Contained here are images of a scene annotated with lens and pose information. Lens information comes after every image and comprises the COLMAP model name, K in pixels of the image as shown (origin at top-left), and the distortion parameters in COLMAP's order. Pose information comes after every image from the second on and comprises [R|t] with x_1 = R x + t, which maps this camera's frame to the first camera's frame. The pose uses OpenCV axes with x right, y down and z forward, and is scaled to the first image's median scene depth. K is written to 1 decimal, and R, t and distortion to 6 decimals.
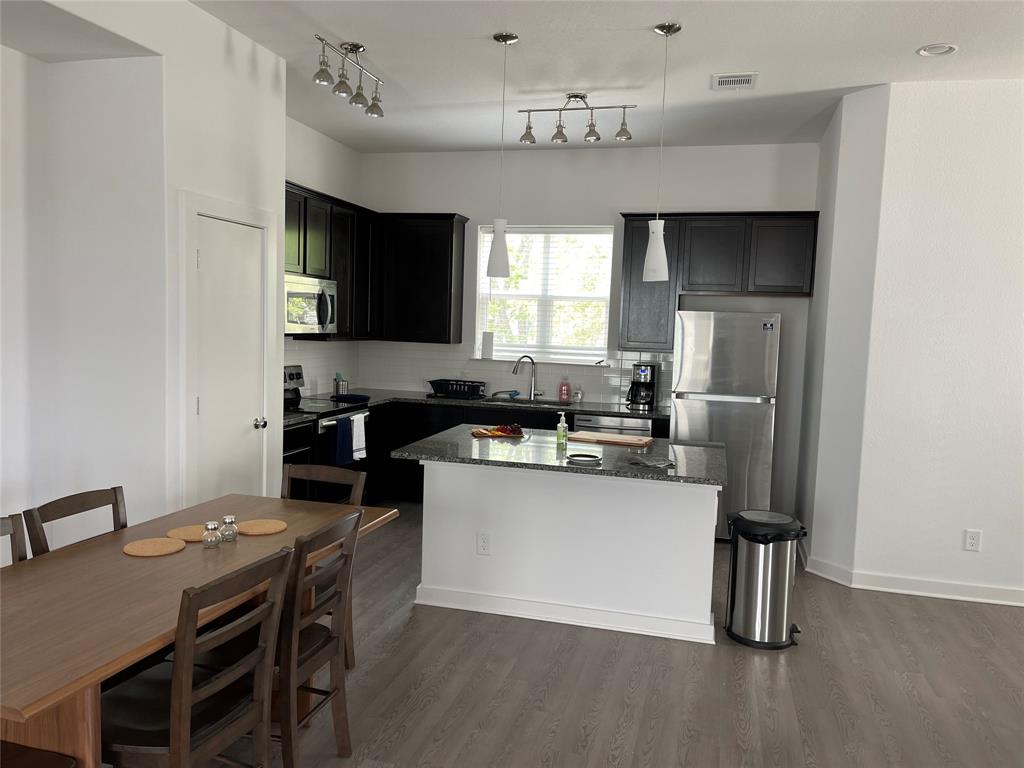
lens RADIAL K [[777.7, 0, 516.5], [0, 777.7, 386.0], [0, 0, 1]] dist [0.081602, -0.102303]
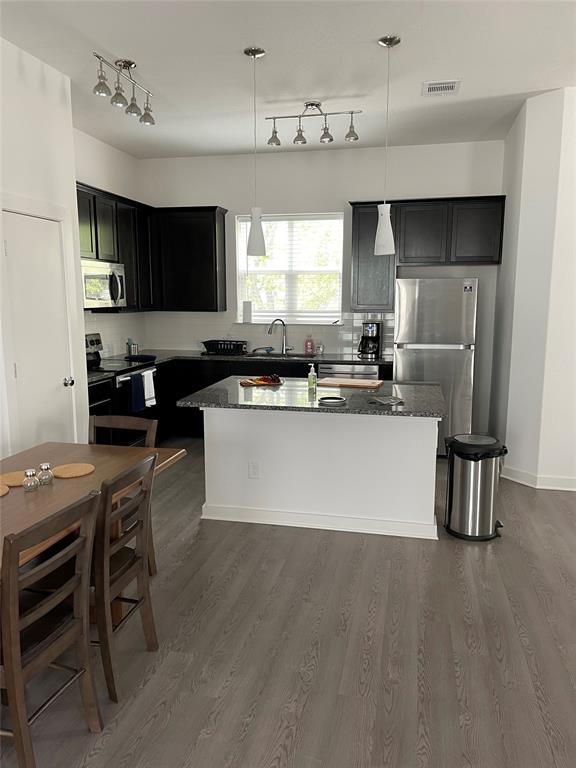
lens RADIAL K [[583.2, 0, 289.3], [0, 583.2, 382.7], [0, 0, 1]] dist [0.081602, -0.102303]
pose [[0.998469, -0.041220, 0.036885, -0.013173], [0.038484, 0.996660, 0.072025, -0.004948], [-0.039731, -0.070495, 0.996721, 0.059718]]
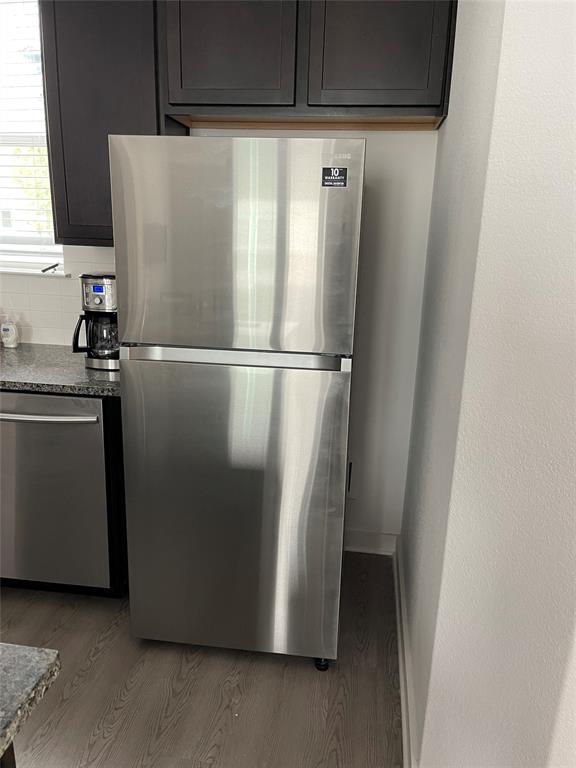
lens RADIAL K [[583.2, 0, 289.3], [0, 583.2, 382.7], [0, 0, 1]] dist [0.081602, -0.102303]
pose [[0.993306, -0.037258, 0.109341, 0.329654], [0.017336, 0.983918, 0.177776, -0.034113], [-0.114206, -0.174691, 0.977978, 0.876684]]
